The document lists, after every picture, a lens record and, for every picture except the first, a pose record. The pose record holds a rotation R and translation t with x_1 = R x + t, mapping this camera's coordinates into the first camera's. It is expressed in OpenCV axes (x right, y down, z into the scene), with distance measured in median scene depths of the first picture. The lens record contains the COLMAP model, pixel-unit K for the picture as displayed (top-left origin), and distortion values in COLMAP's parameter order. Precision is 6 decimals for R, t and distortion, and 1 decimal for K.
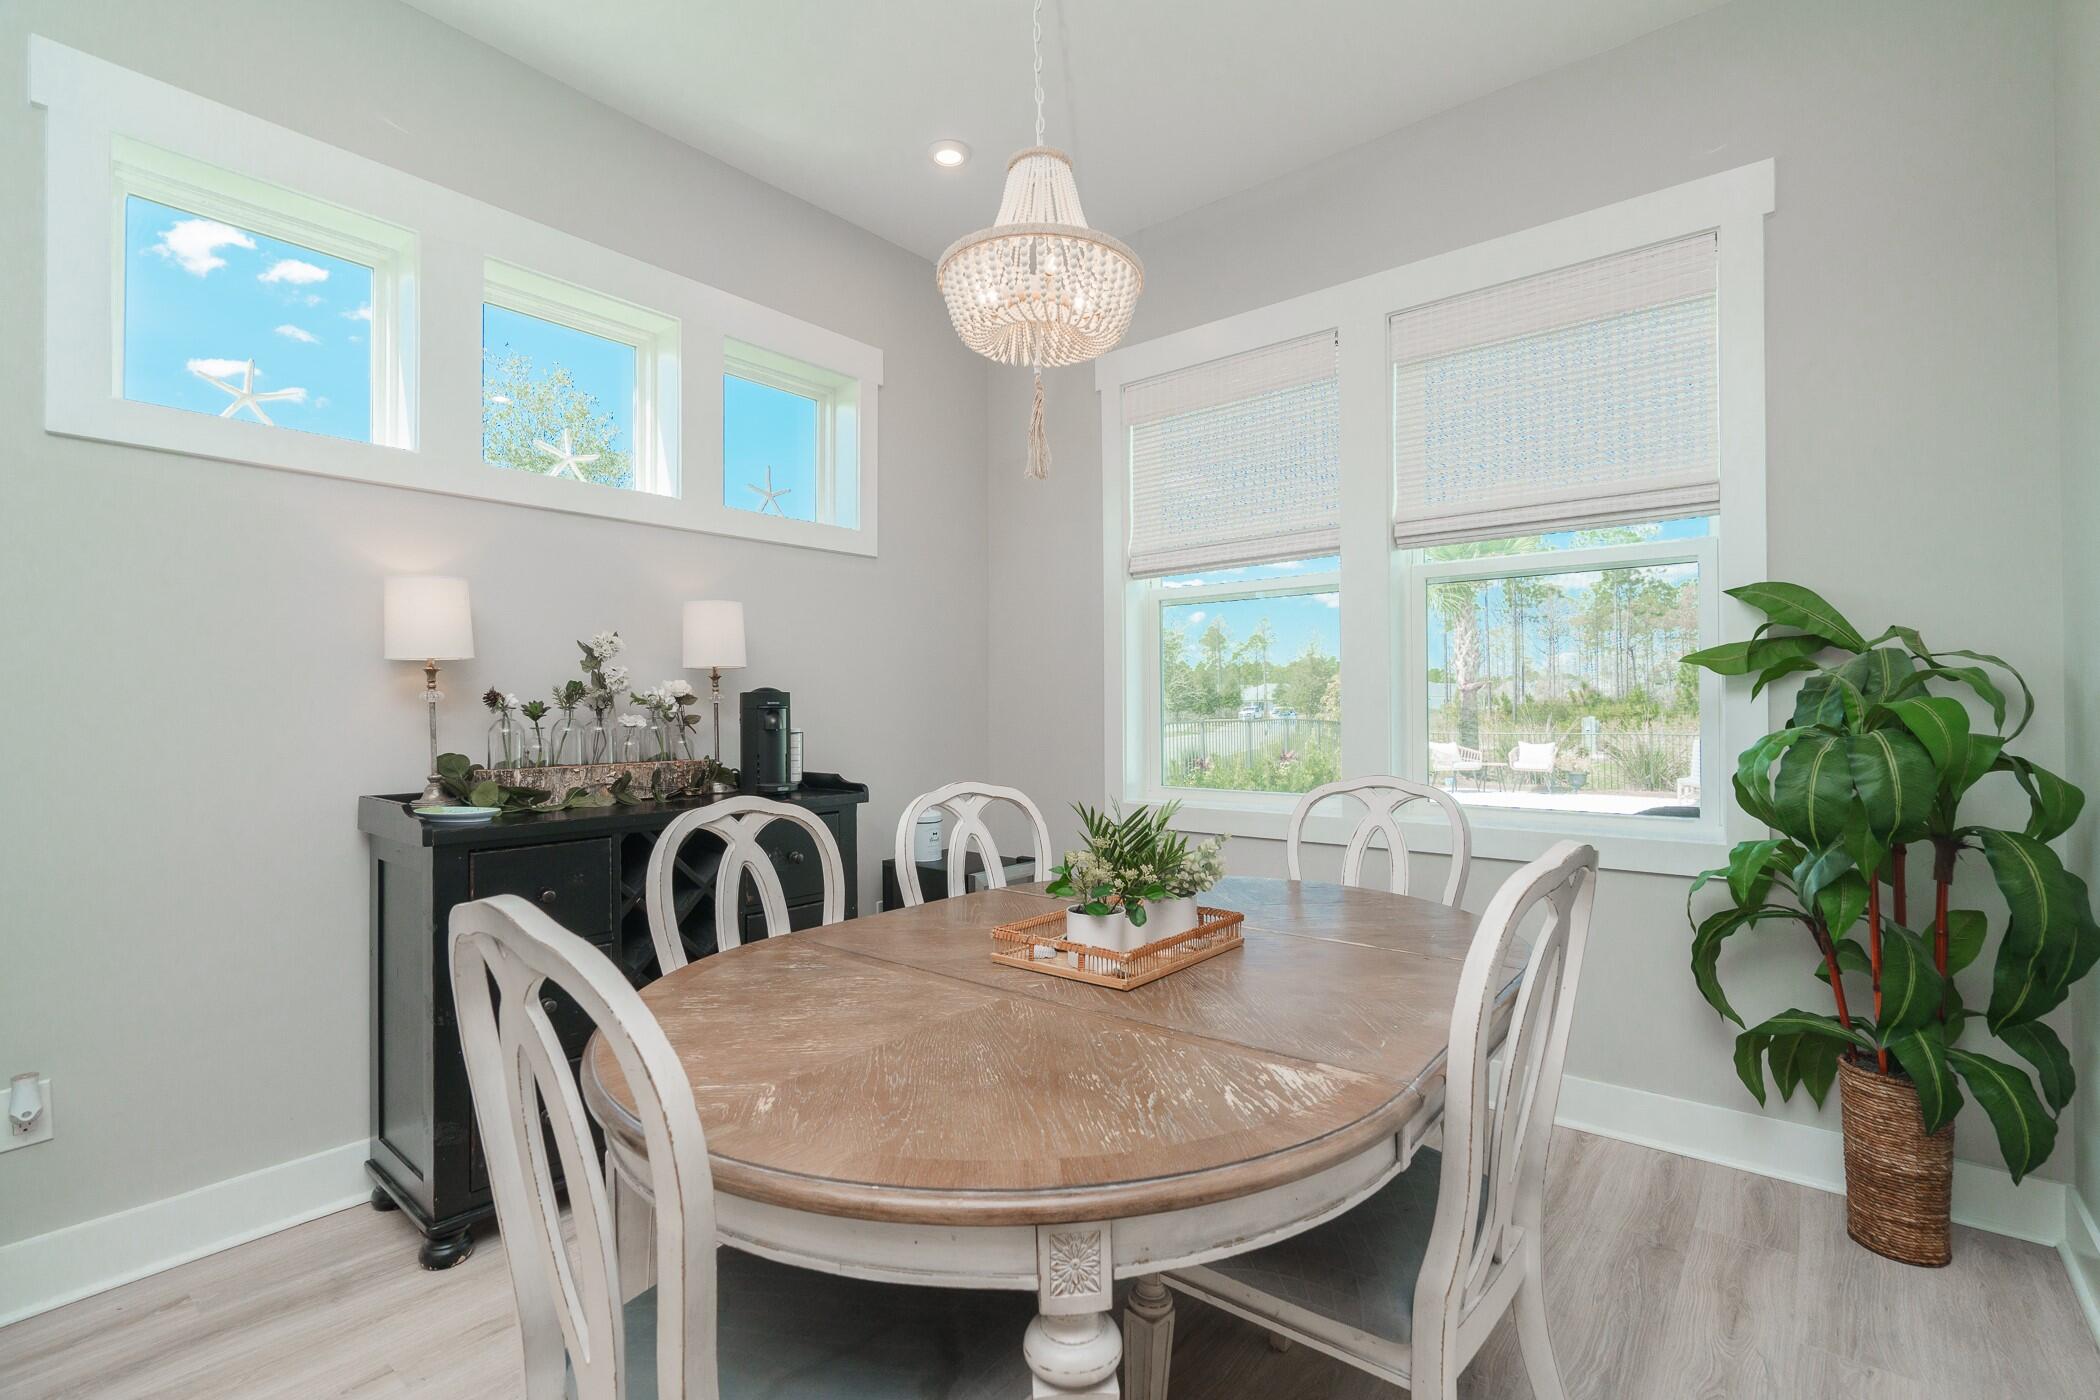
lens RADIAL K [[944.5, 0, 1047.0], [0, 944.5, 699.8], [0, 0, 1]] dist [-0.003636, 0.001512]
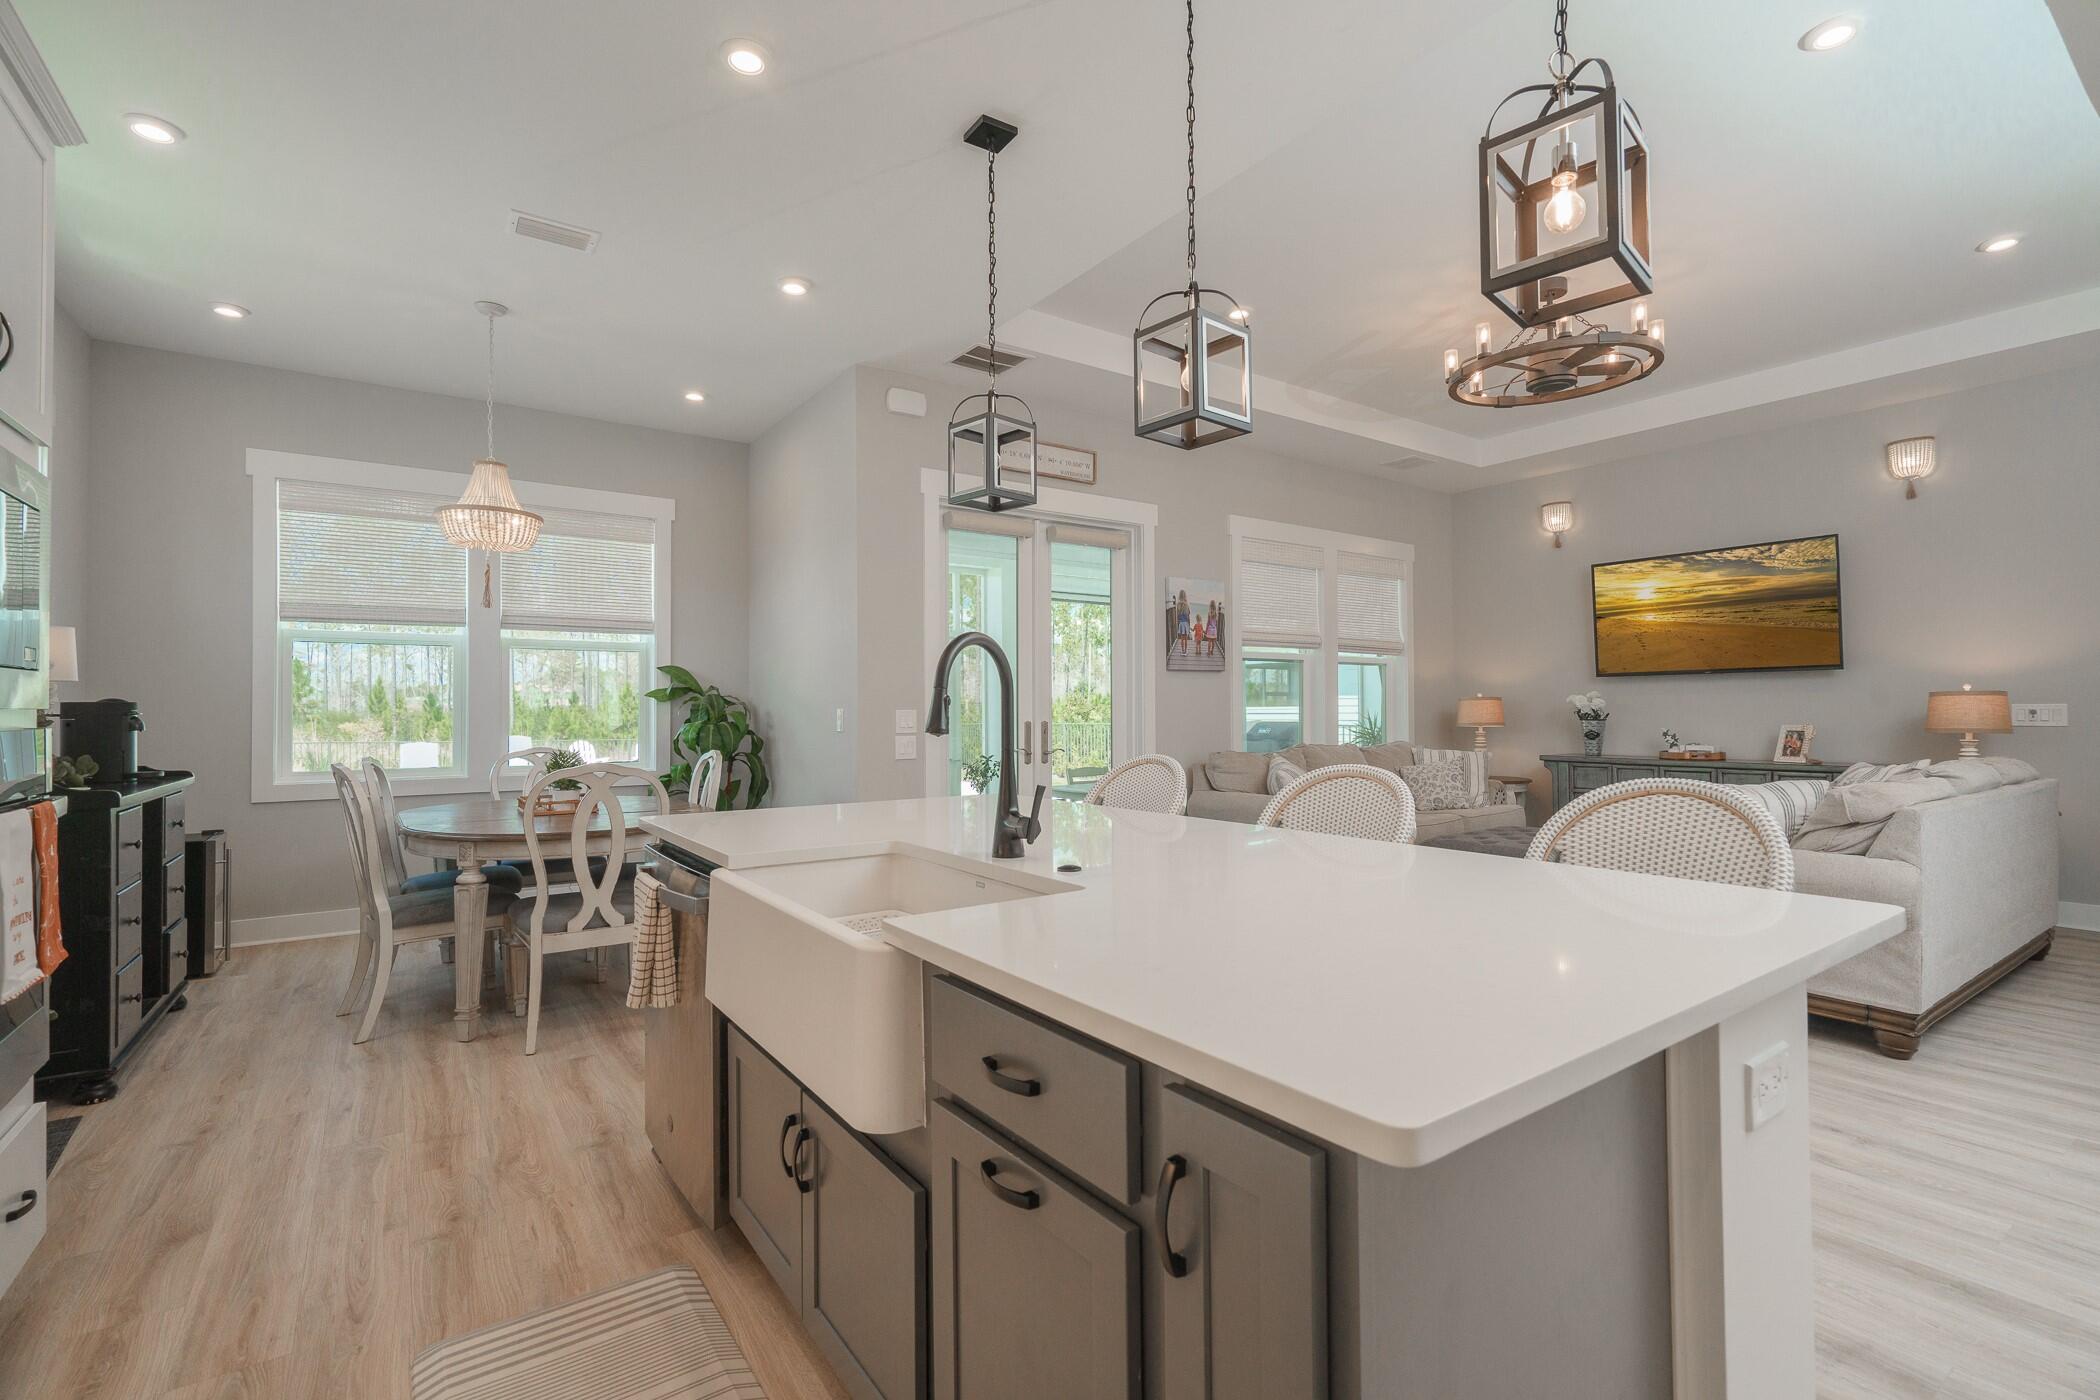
lens RADIAL K [[944.5, 0, 1047.0], [0, 944.5, 699.8], [0, 0, 1]] dist [-0.003636, 0.001512]
pose [[0.268586, 0.013774, 0.963157, -1.393554], [-0.004870, 0.999904, -0.012941, -0.003798], [-0.963243, -0.001215, 0.268628, -0.650446]]
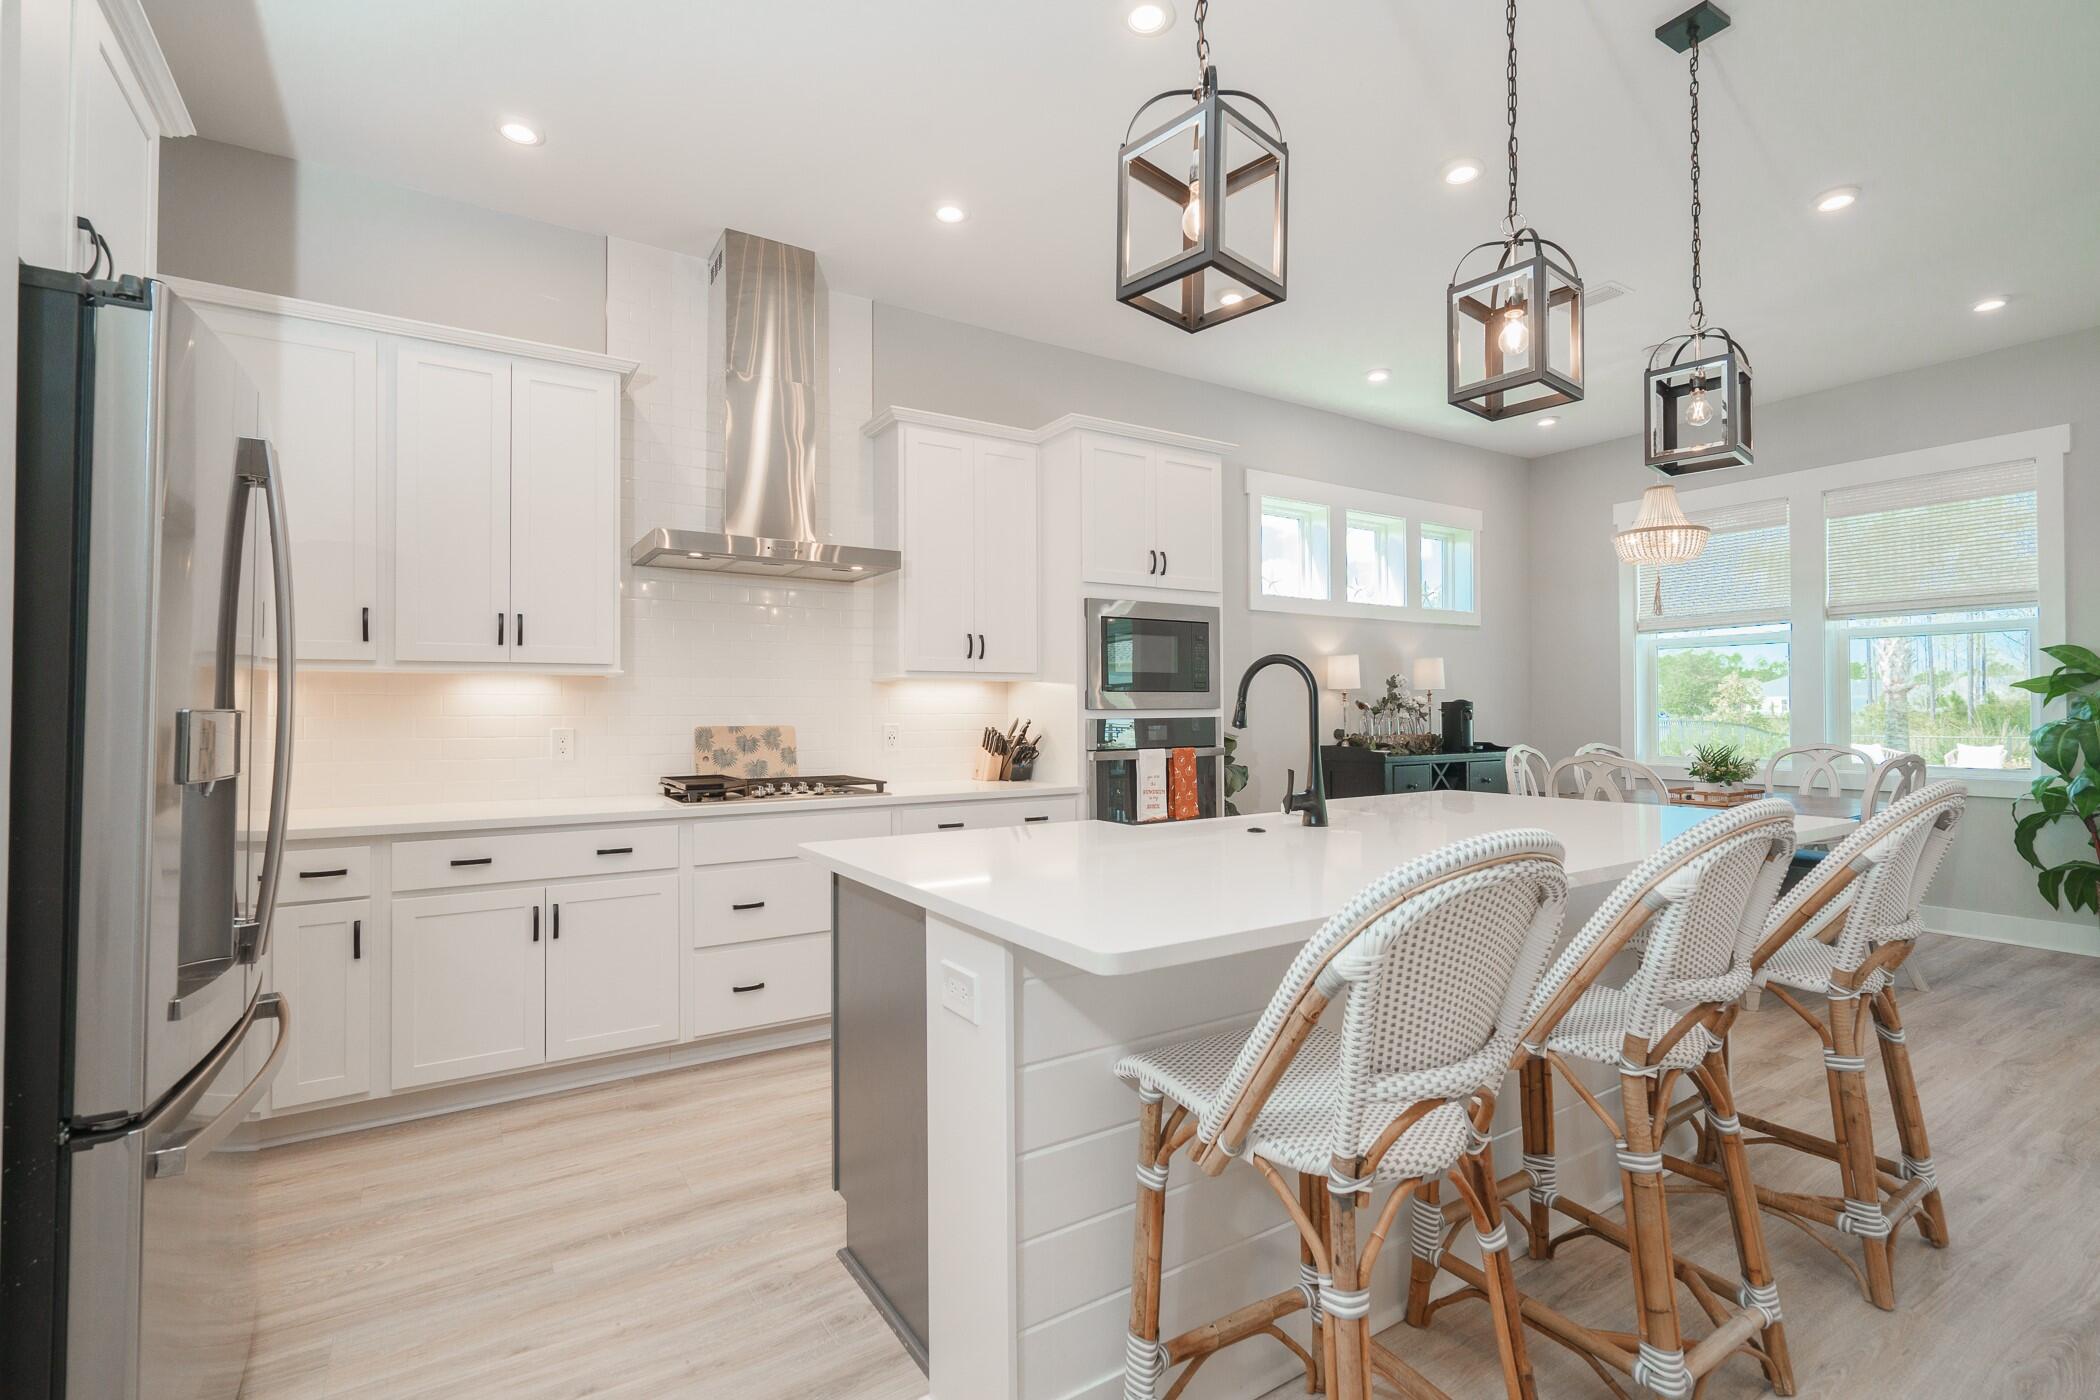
lens RADIAL K [[944.5, 0, 1047.0], [0, 944.5, 699.8], [0, 0, 1]] dist [-0.003636, 0.001512]
pose [[0.949634, -0.001710, -0.313356, -0.599358], [0.001456, 0.999998, -0.001044, -0.012458], [0.313357, 0.000535, 0.949635, -1.456409]]
